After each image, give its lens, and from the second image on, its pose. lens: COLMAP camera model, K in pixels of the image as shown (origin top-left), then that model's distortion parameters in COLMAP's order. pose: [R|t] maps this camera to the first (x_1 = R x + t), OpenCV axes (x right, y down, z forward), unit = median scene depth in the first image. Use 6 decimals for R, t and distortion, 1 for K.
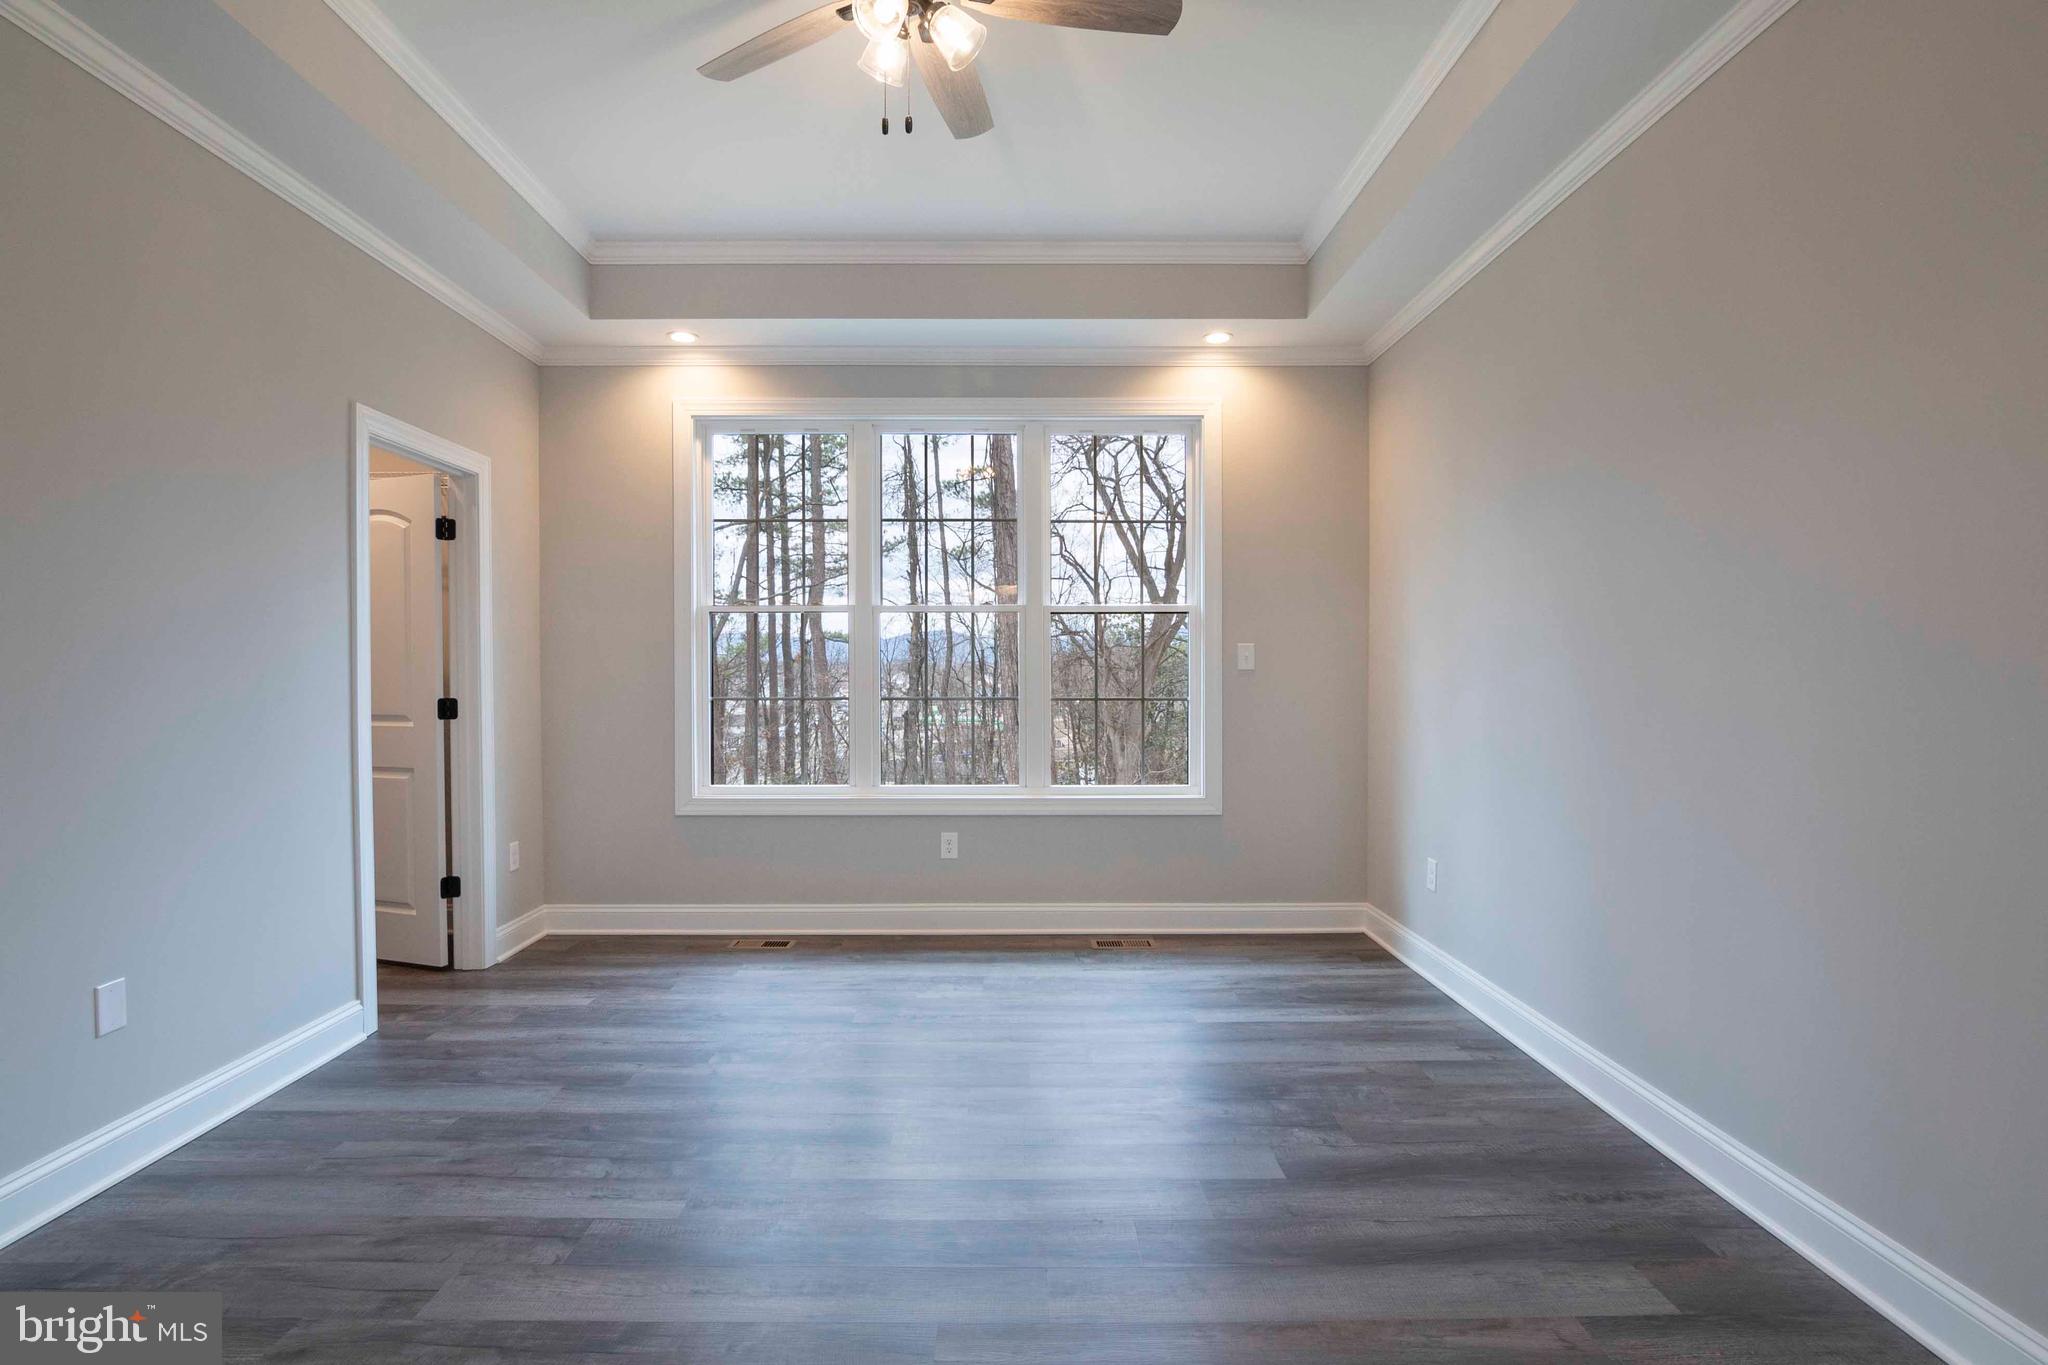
lens RADIAL K [[1011.7, 0, 1009.7], [0, 1011.7, 685.6], [0, 0, 1]] dist [-0.028164, 0.007563]
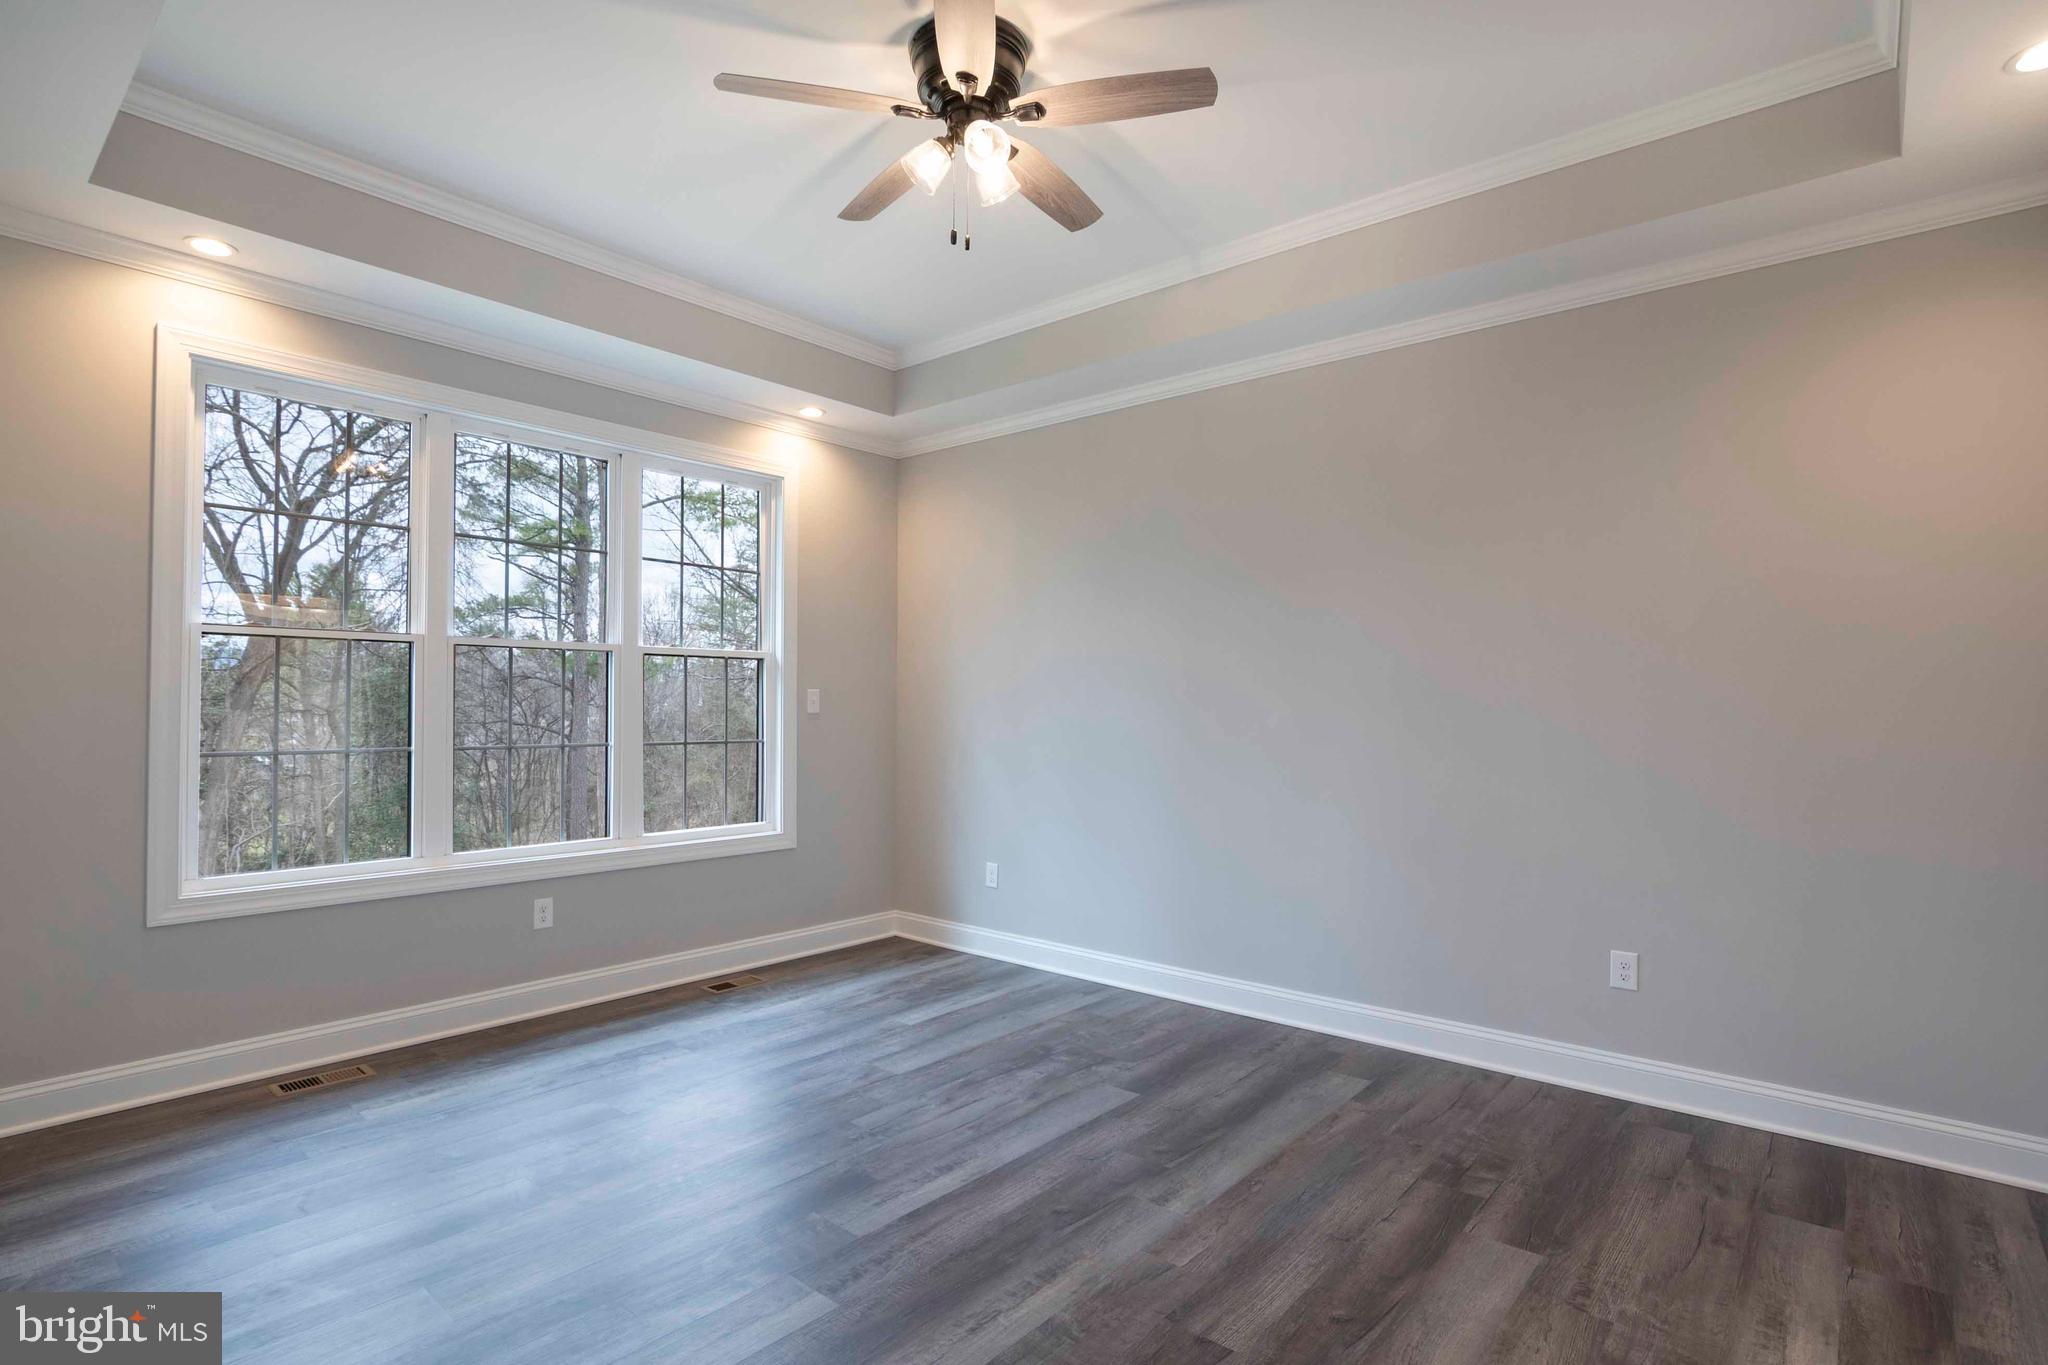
lens RADIAL K [[1011.7, 0, 1009.7], [0, 1011.7, 685.6], [0, 0, 1]] dist [-0.028164, 0.007563]
pose [[0.656995, 0.019104, 0.753652, -0.510053], [0.003354, 0.999595, -0.028263, -0.015741], [-0.753887, 0.021096, 0.656665, 0.128201]]
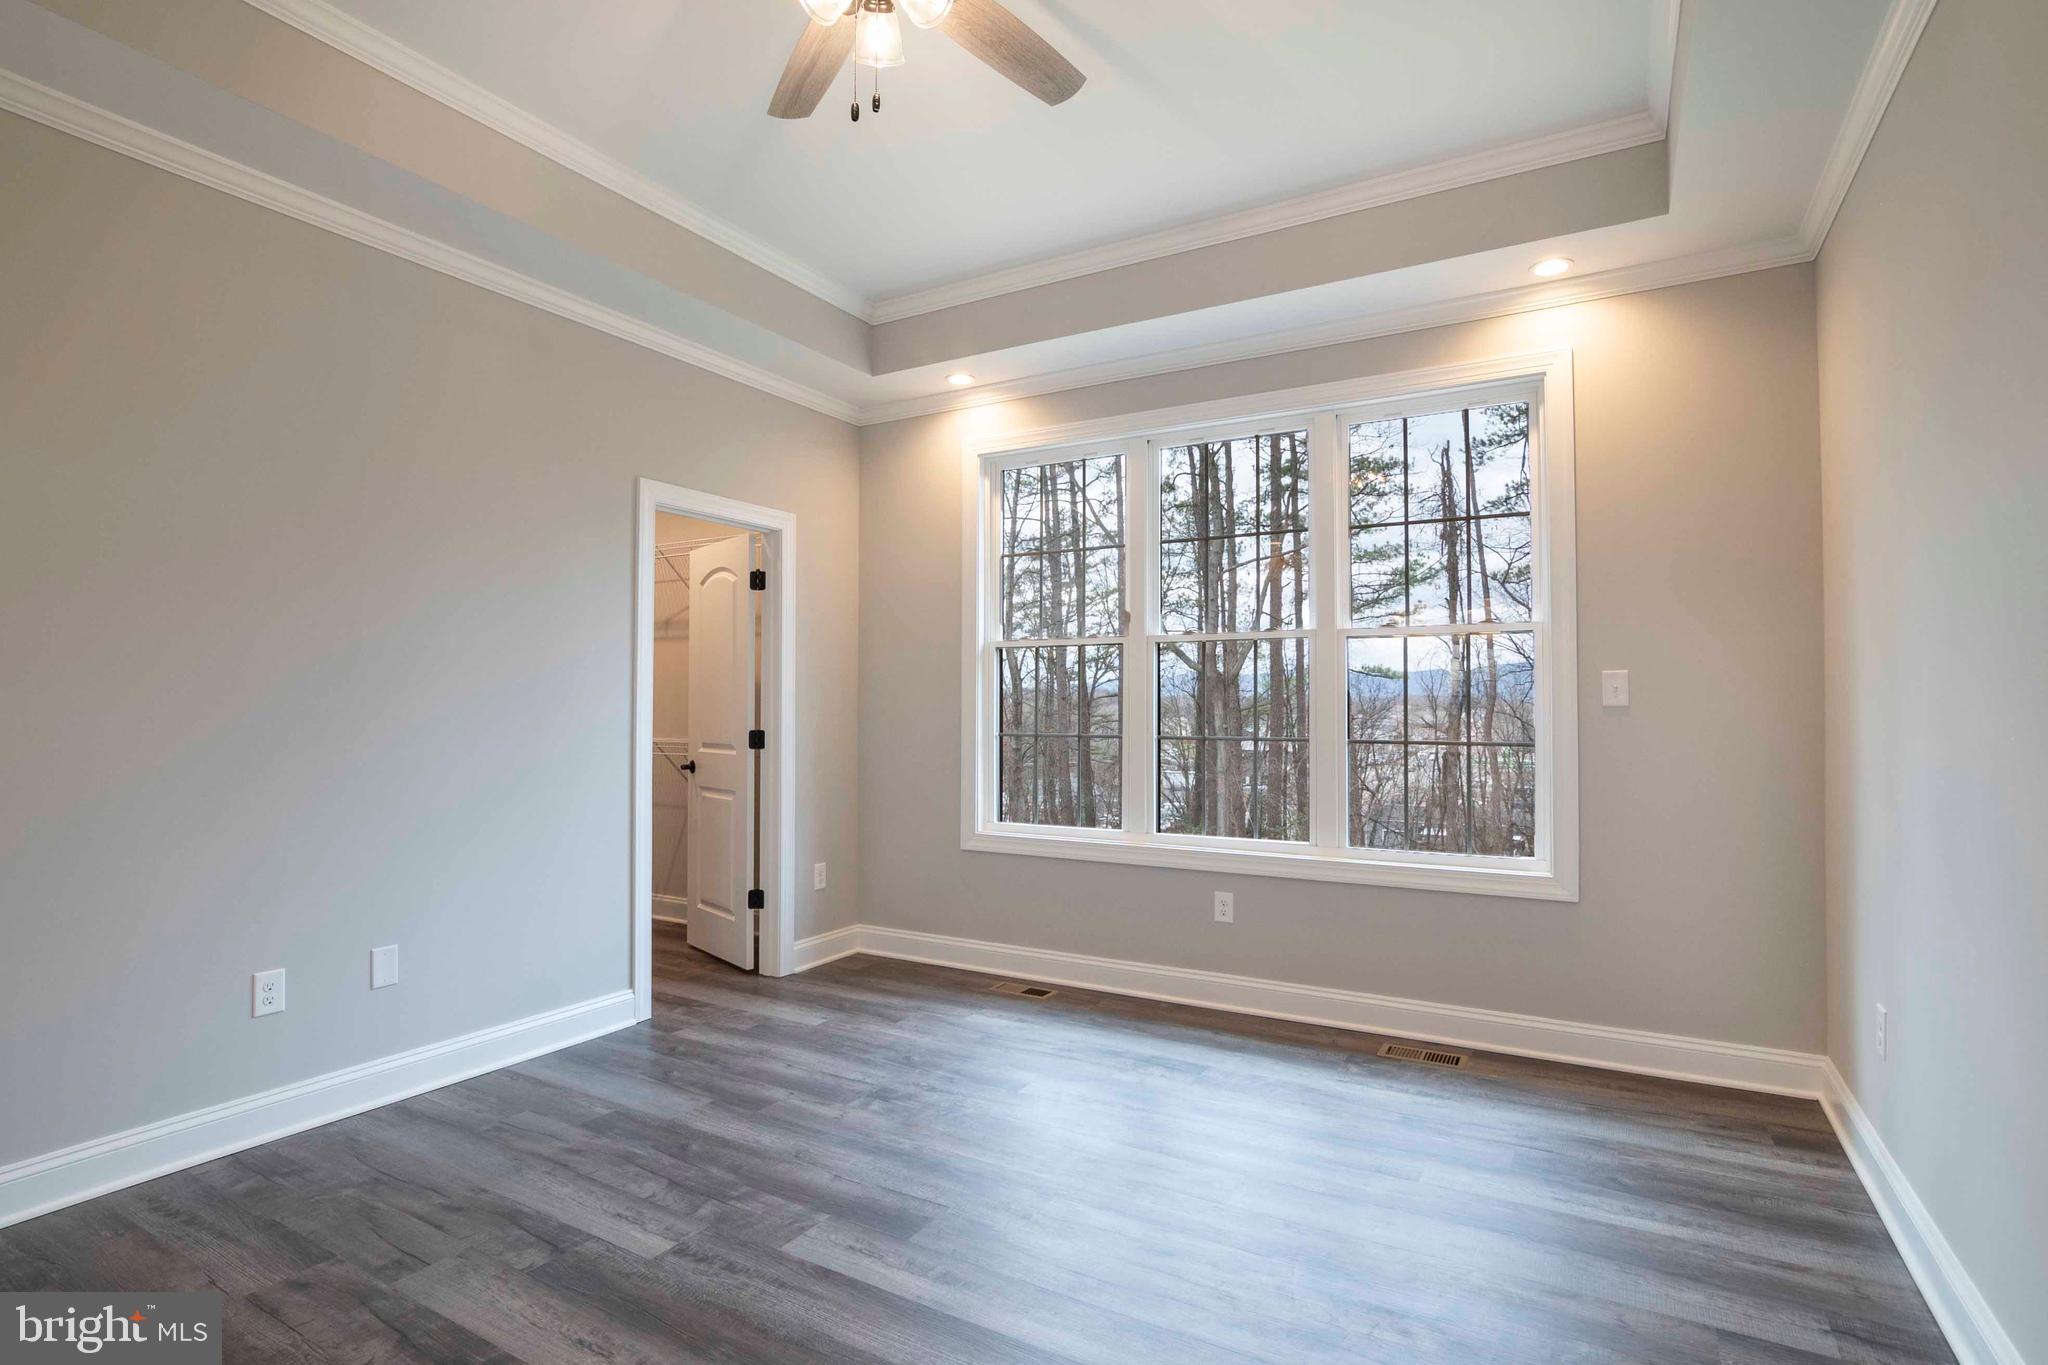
lens RADIAL K [[1011.7, 0, 1009.7], [0, 1011.7, 685.6], [0, 0, 1]] dist [-0.028164, 0.007563]
pose [[0.857667, -0.008556, -0.514135, 0.258685], [-0.009947, 0.999398, -0.033224, -0.002415], [0.514110, 0.033609, 0.857066, 0.169223]]
